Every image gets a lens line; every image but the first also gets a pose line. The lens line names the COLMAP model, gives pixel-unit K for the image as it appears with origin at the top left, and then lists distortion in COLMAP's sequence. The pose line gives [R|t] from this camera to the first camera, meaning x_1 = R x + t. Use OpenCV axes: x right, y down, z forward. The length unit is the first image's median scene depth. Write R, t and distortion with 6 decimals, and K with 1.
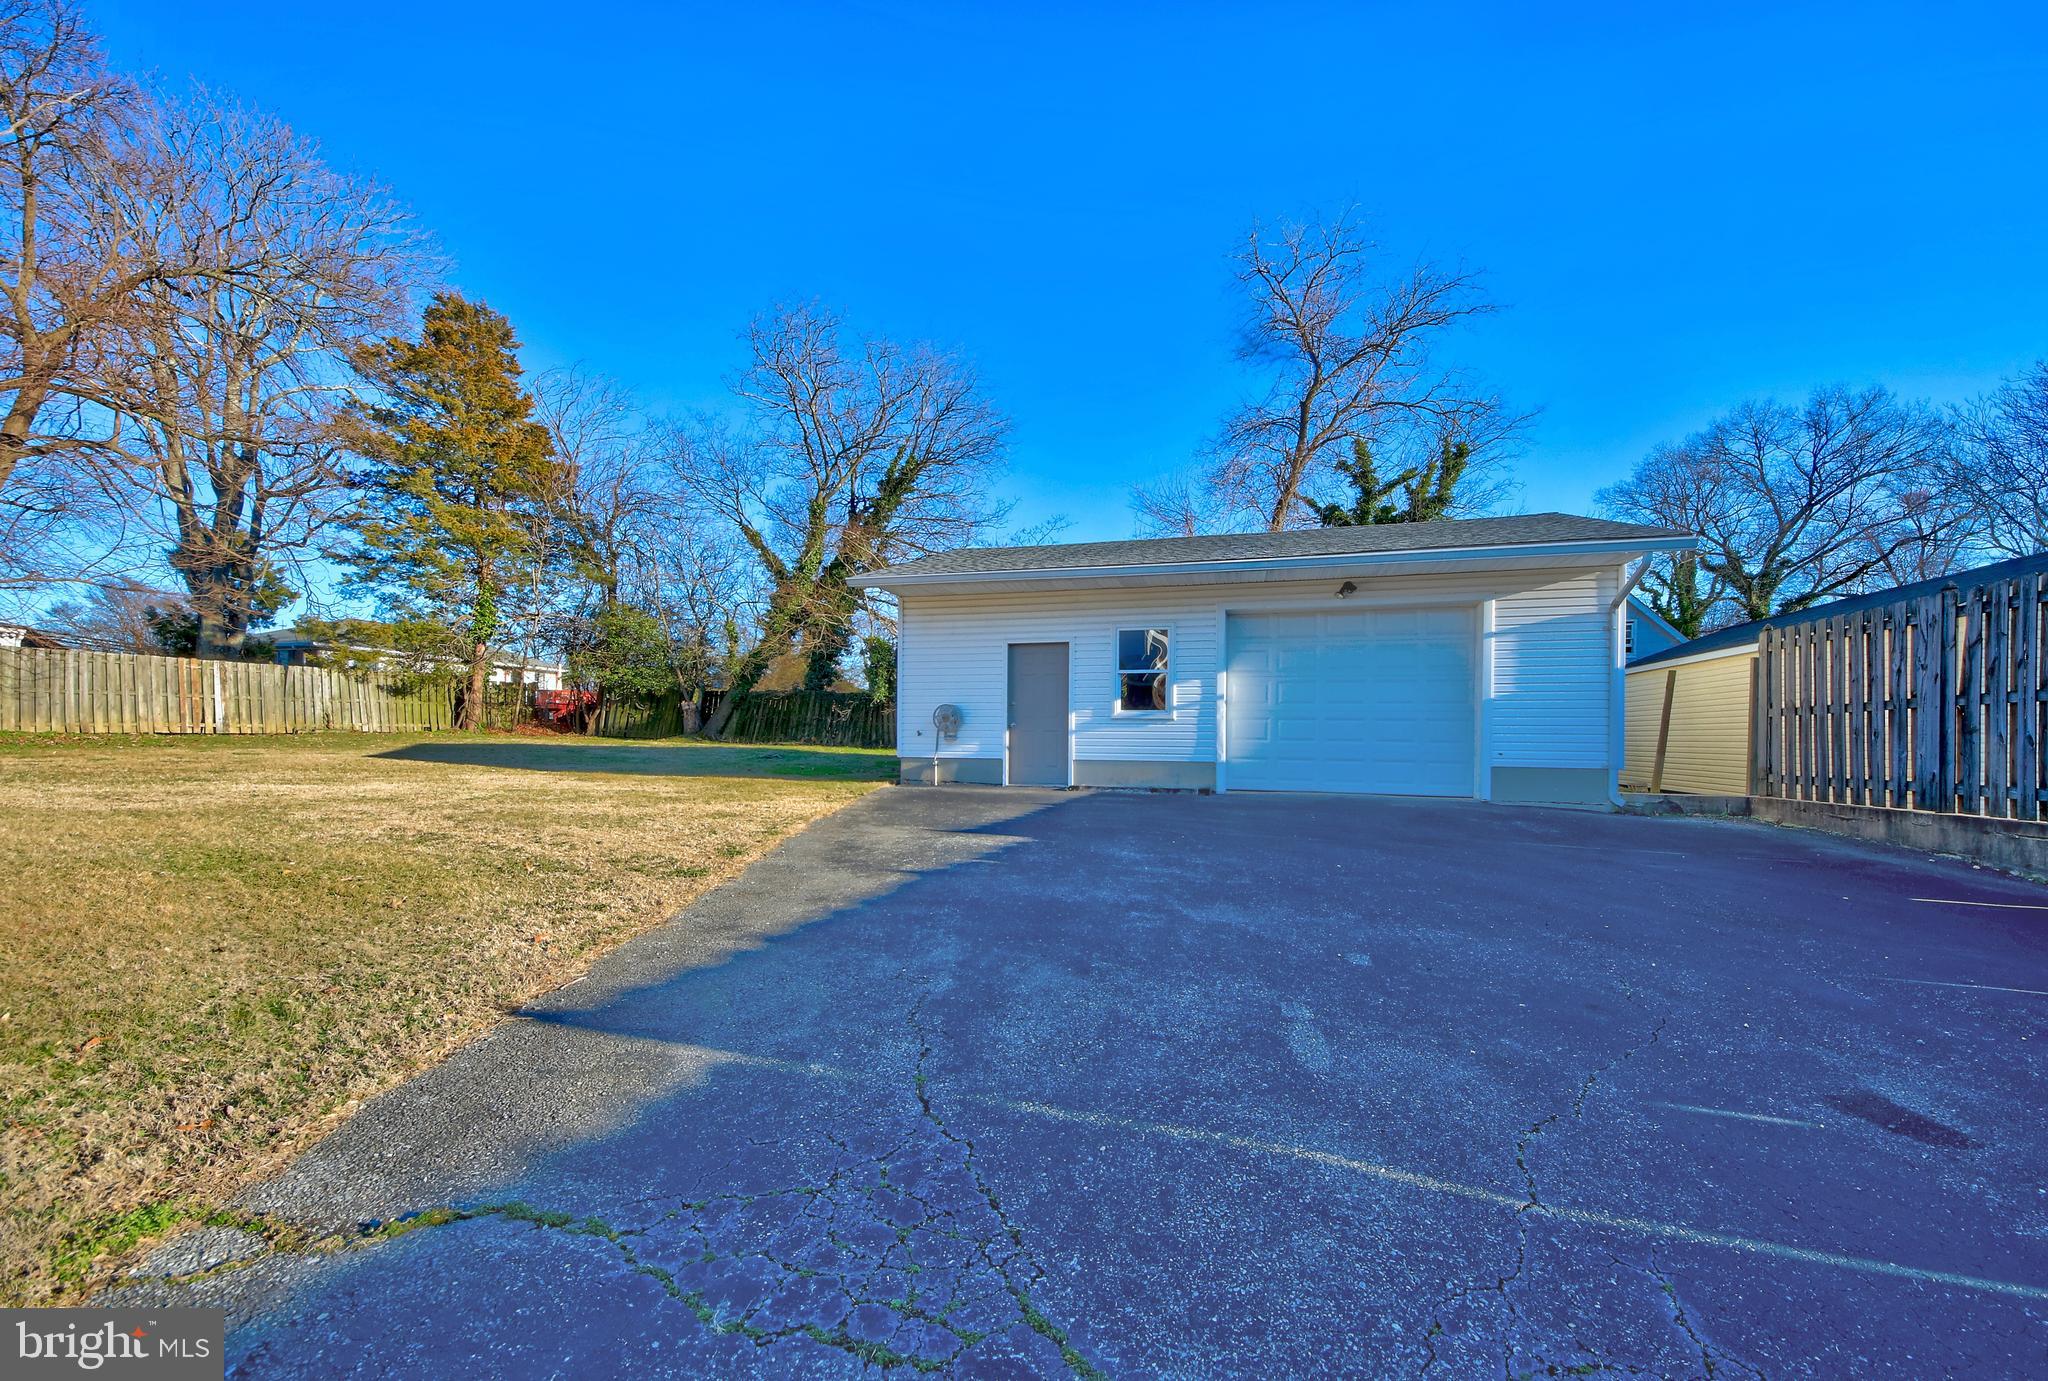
lens RADIAL K [[775.7, 0, 993.4], [0, 775.7, 711.8], [0, 0, 1]] dist [0.015665, -0.000264]
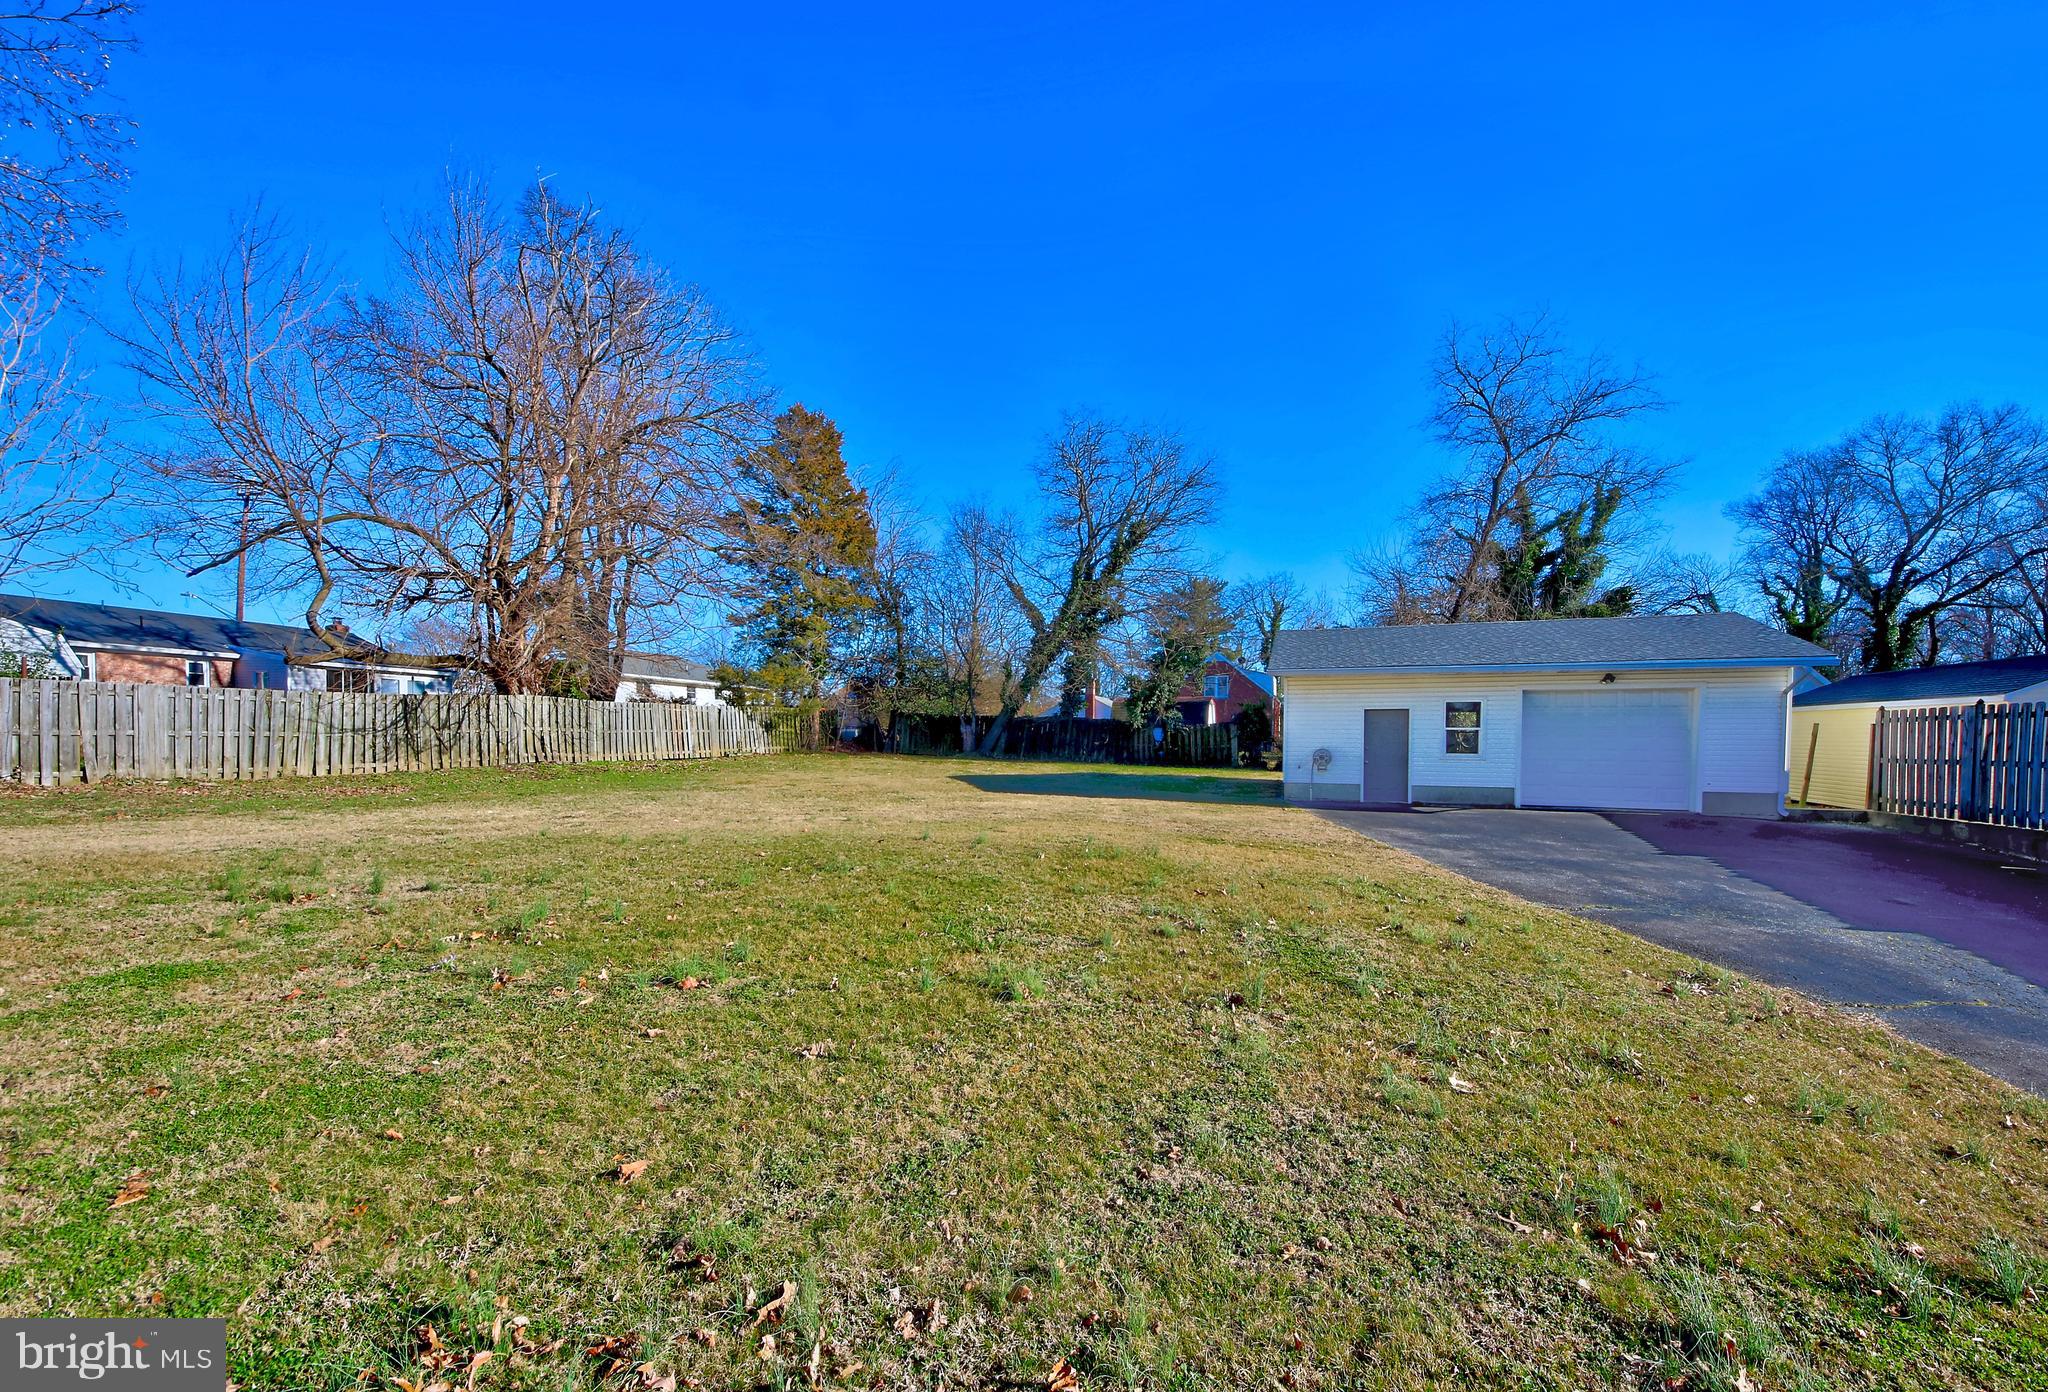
lens RADIAL K [[773.2, 0, 1030.7], [0, 773.2, 746.3], [0, 0, 1]] dist [-0.000433, 0.000153]
pose [[0.998073, -0.004682, -0.061869, -0.215408], [0.007448, 0.998979, 0.044554, -0.035040], [0.061597, -0.044929, 0.997089, -0.224834]]
